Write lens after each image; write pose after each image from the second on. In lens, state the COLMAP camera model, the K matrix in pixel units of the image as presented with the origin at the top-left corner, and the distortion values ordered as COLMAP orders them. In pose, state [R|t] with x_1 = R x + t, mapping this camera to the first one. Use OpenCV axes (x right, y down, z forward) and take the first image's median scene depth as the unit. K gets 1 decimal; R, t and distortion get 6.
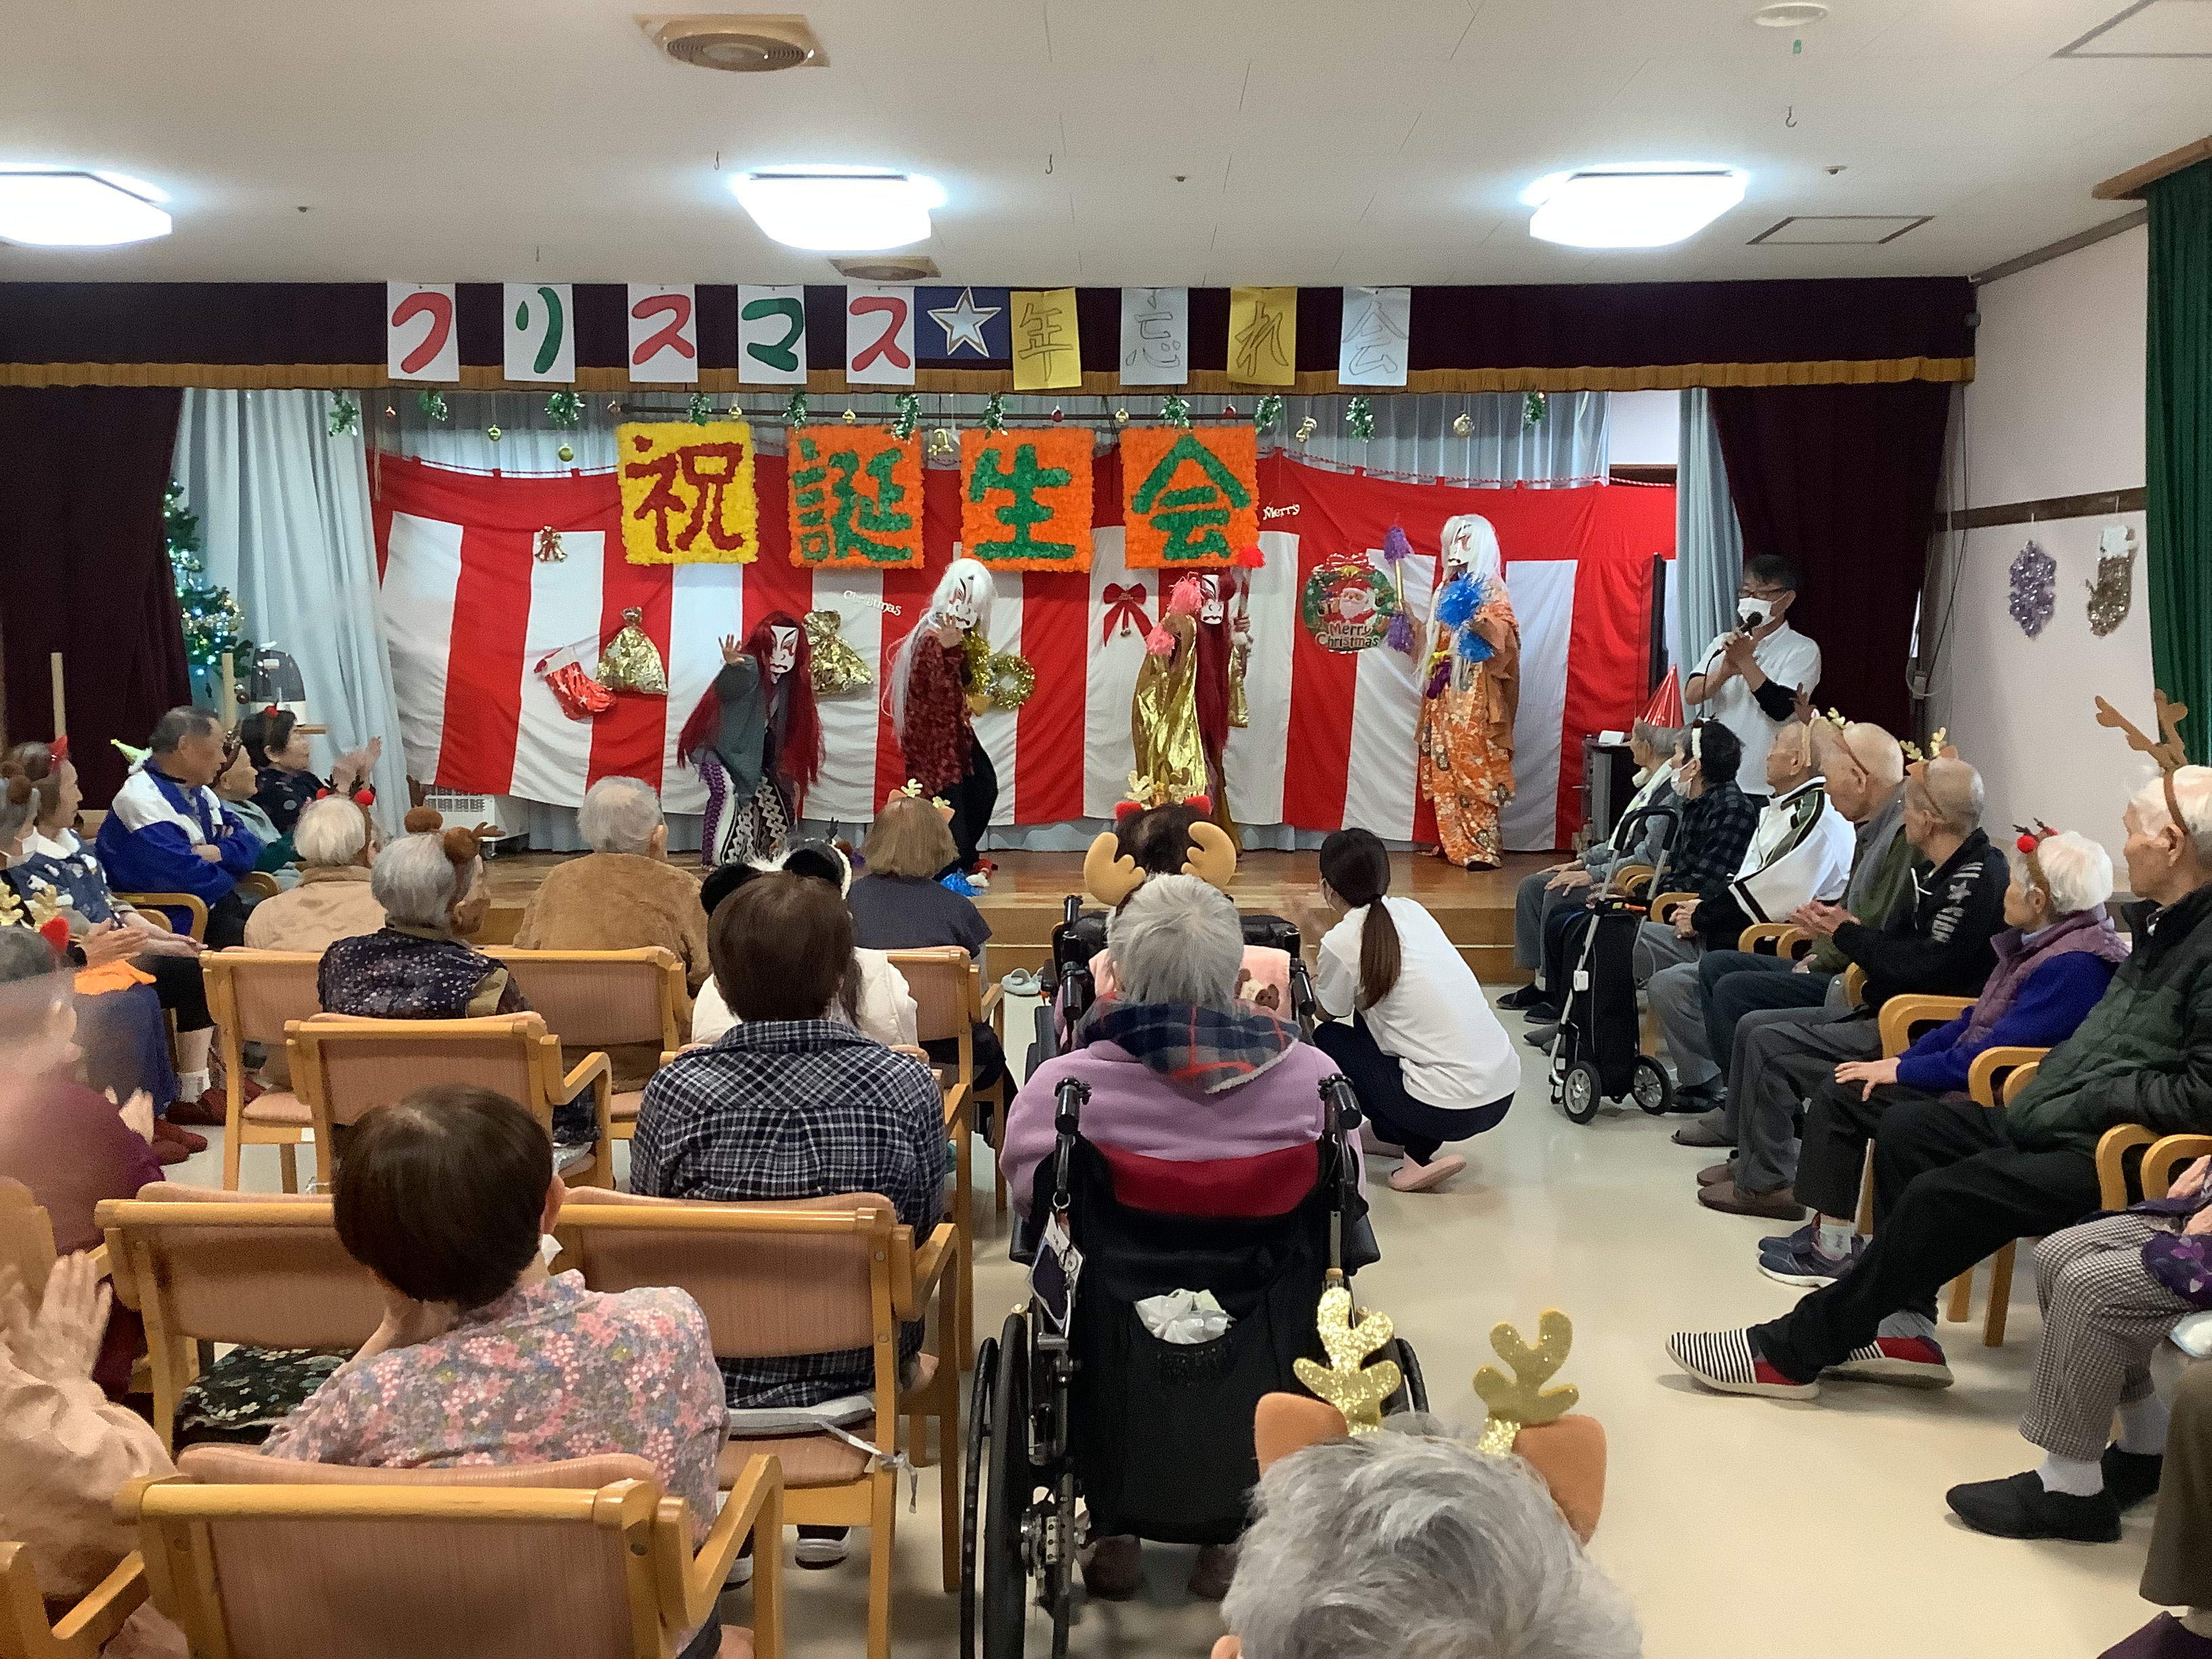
lens RADIAL K [[1954.4, 0, 1089.7], [0, 1954.4, 832.3], [0, 0, 1]] dist [0.089162, -0.107644]
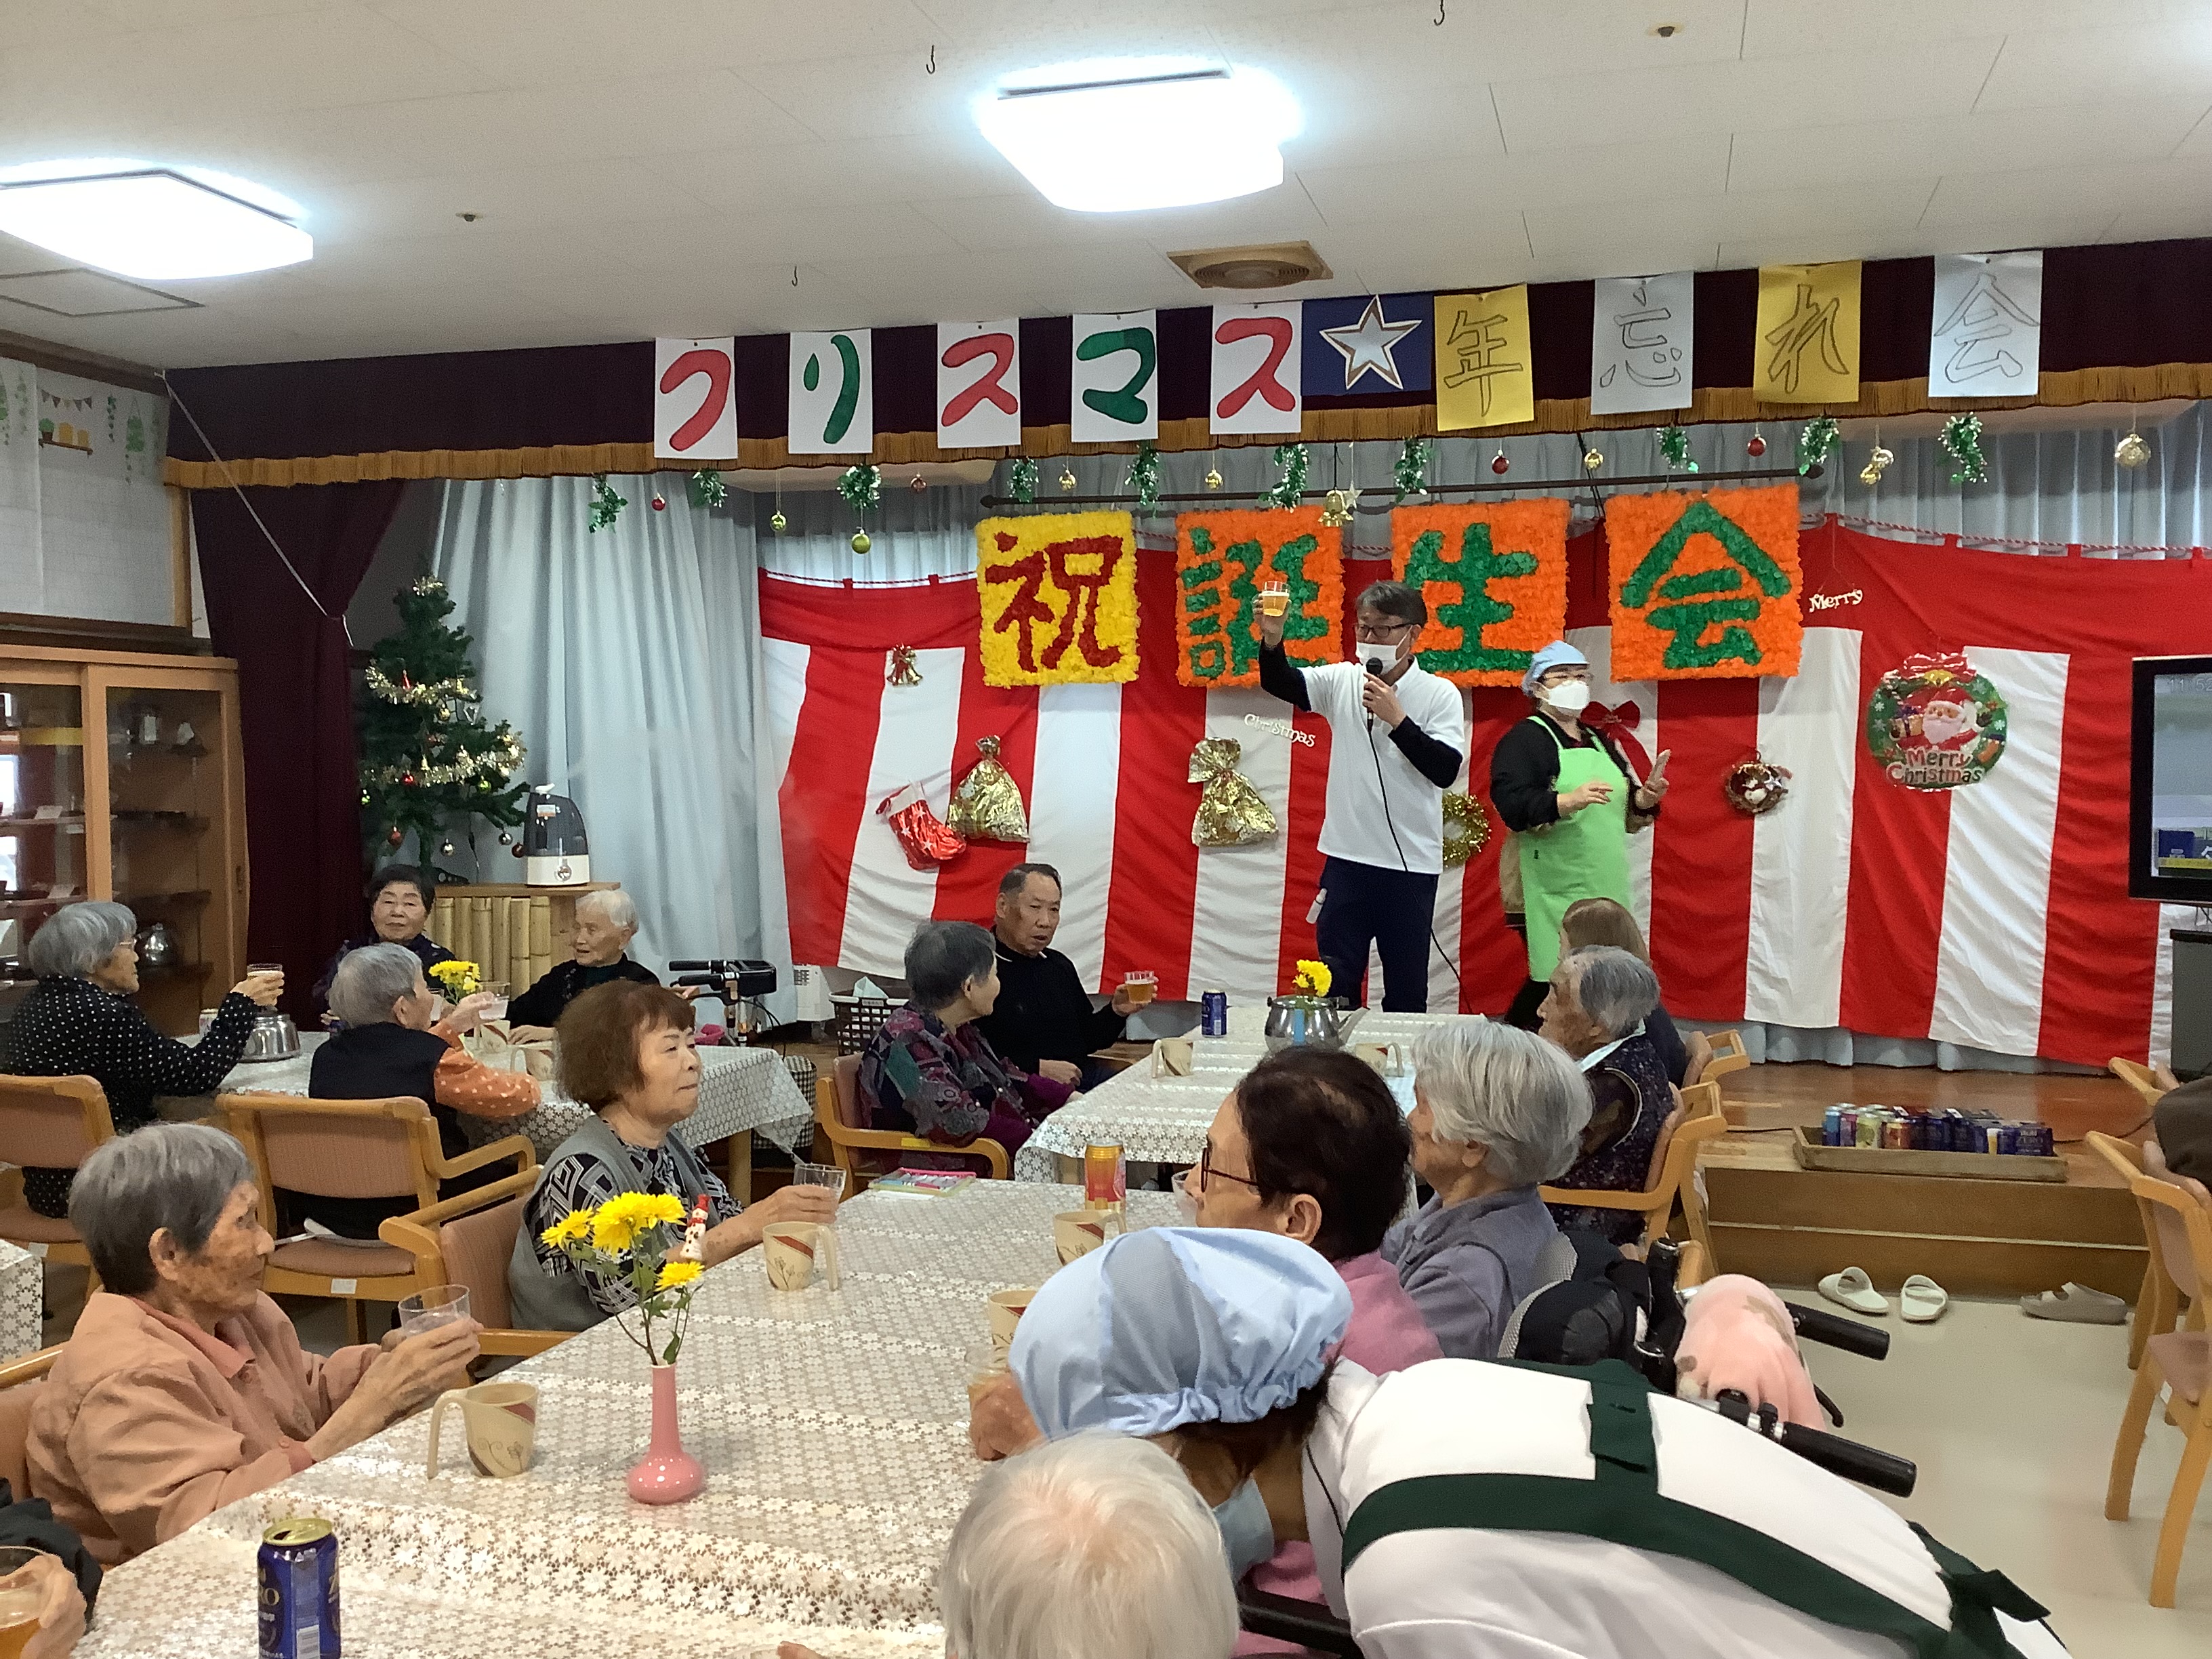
lens RADIAL K [[1954.4, 0, 1091.9], [0, 1954.4, 830.2], [0, 0, 1]] dist [0.089162, -0.107644]
pose [[0.966462, 0.004258, -0.256774, 0.020055], [-0.021939, 0.997576, -0.066030, -0.023450], [0.255870, 0.069449, 0.964213, 0.229041]]
